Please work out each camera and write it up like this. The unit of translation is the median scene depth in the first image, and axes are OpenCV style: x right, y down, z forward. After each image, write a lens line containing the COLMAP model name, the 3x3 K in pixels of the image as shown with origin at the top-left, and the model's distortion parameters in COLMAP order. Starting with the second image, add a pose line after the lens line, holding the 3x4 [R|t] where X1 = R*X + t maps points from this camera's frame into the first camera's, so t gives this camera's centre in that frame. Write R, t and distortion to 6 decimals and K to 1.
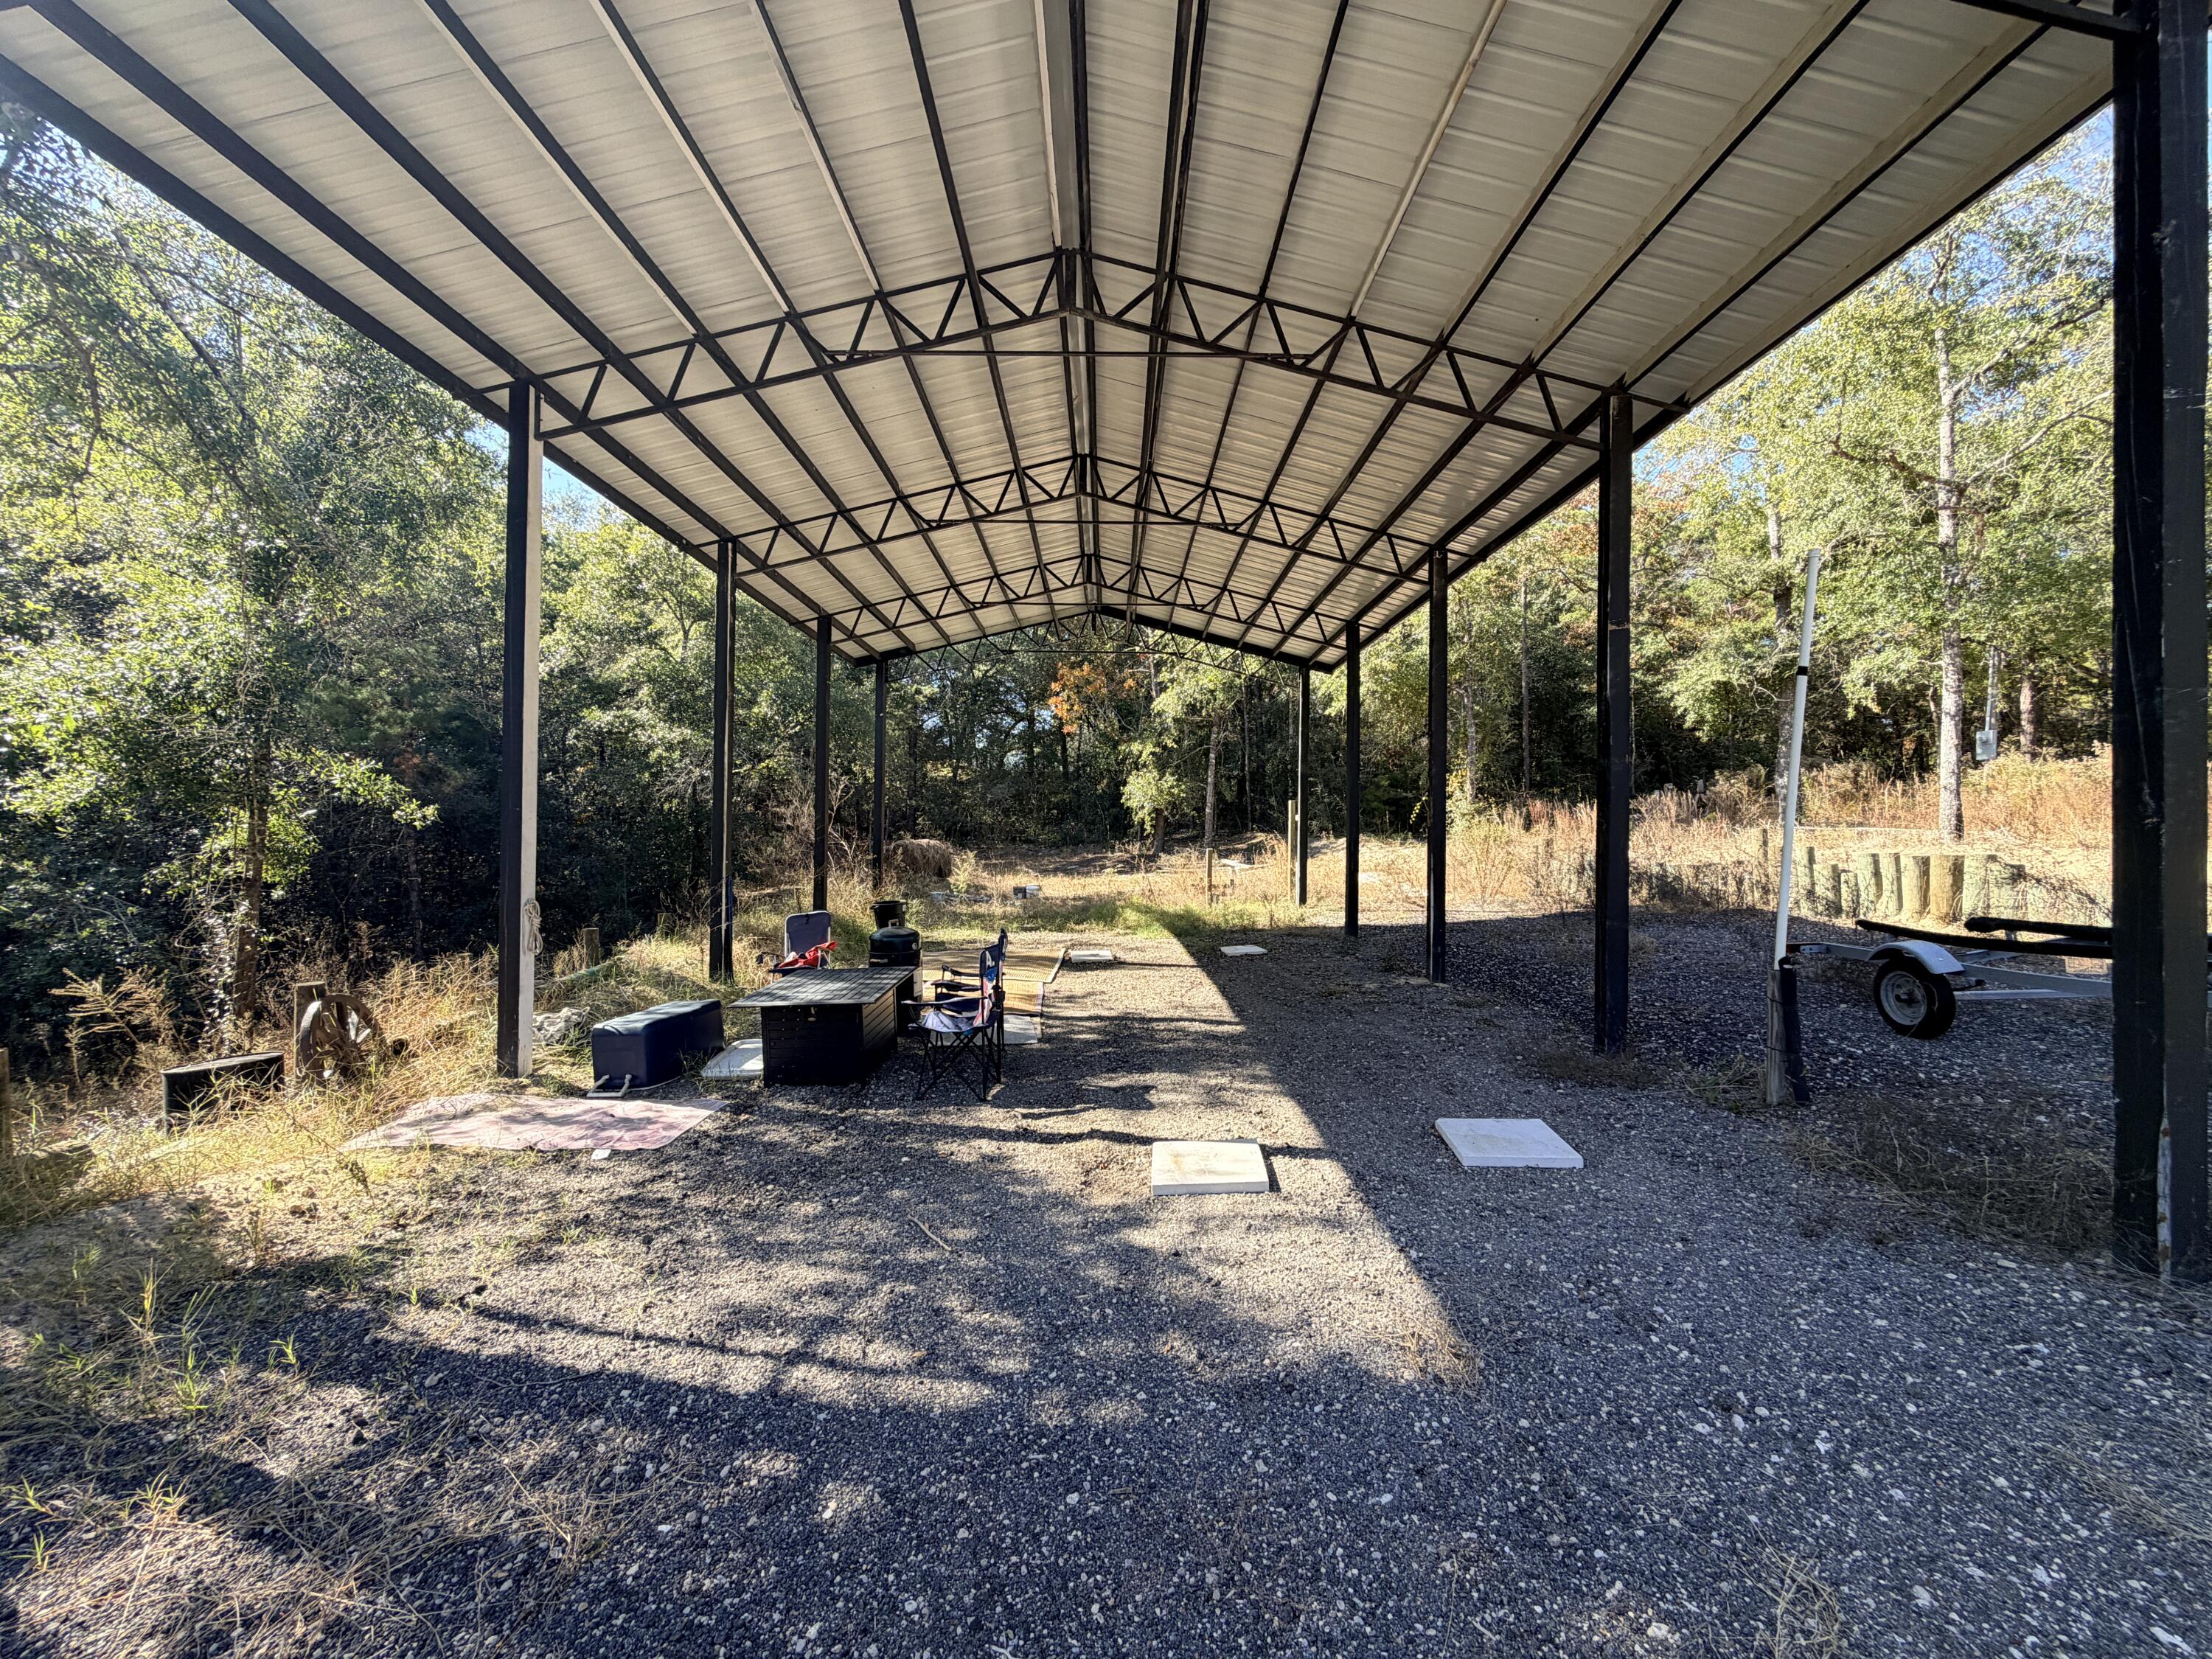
lens RADIAL K [[874.8, 0, 1102.9], [0, 874.8, 823.0], [0, 0, 1]] dist [0.001451, -0.000340]
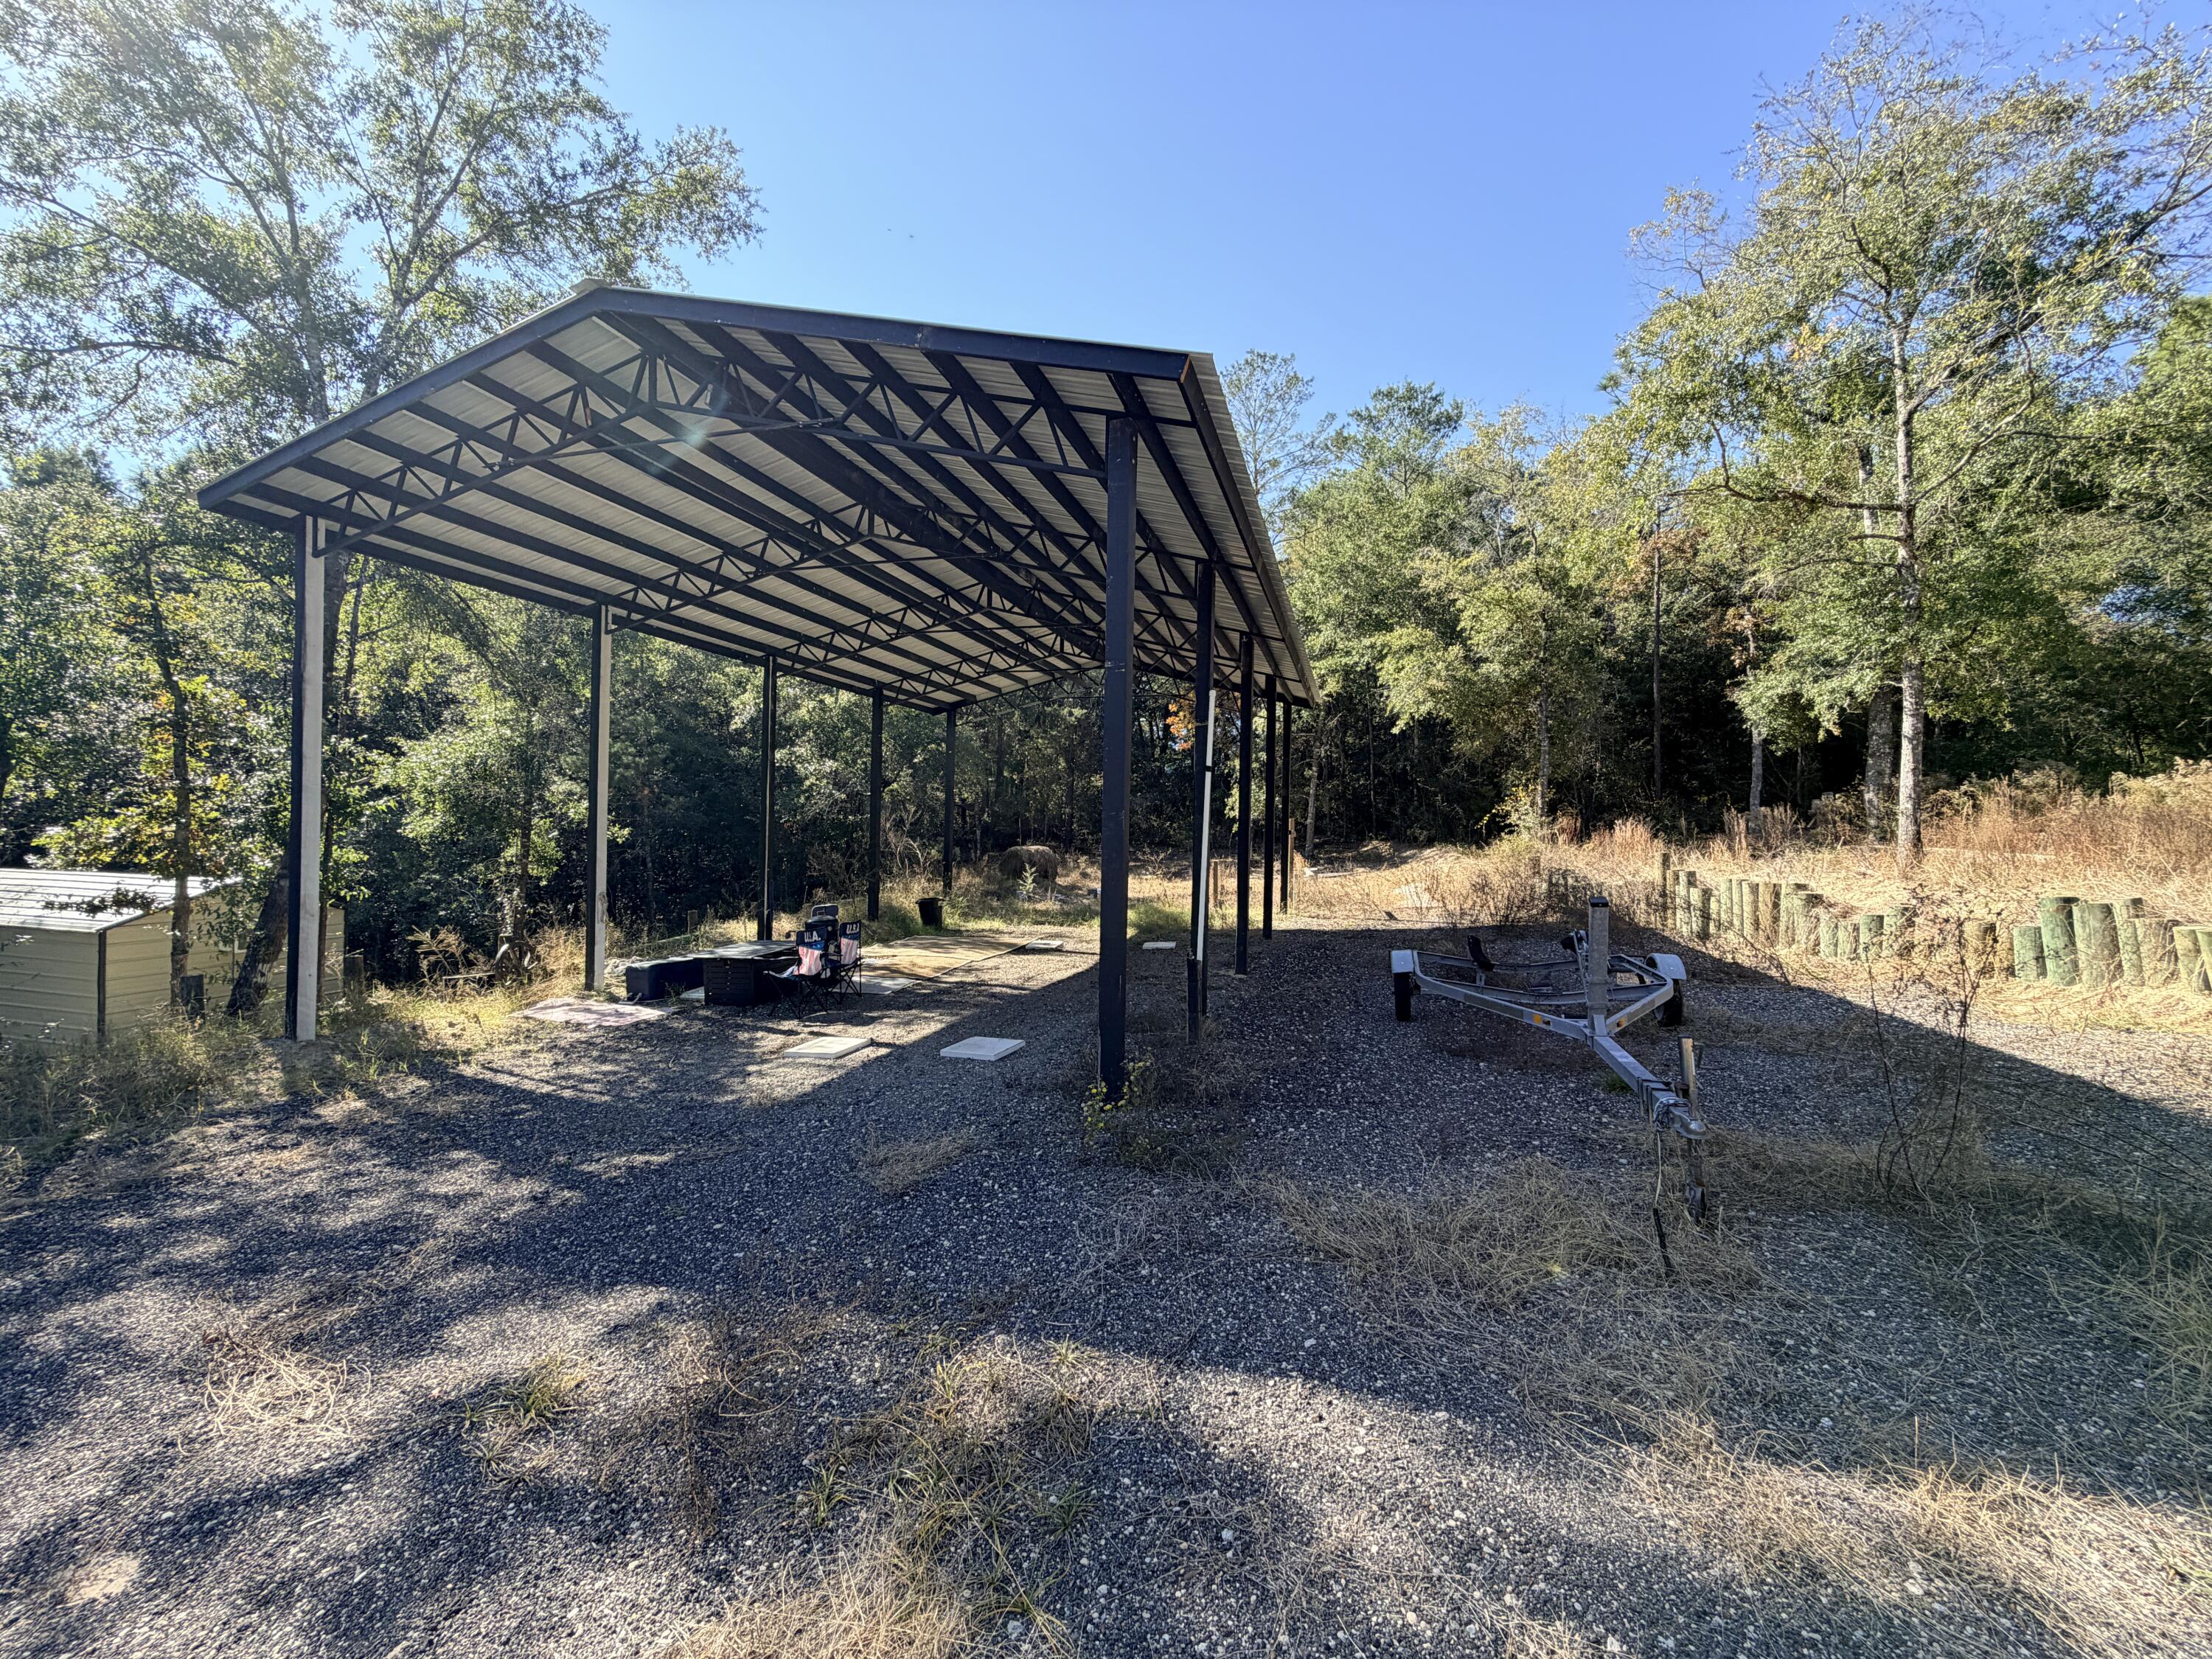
lens RADIAL K [[874.8, 0, 1107.1], [0, 874.8, 838.6], [0, 0, 1]] dist [0.001451, -0.000340]
pose [[0.960787, 0.008644, -0.277154, 0.516690], [-0.002947, 0.999776, 0.020963, -0.039944], [0.277273, -0.019324, 0.960597, -0.266898]]
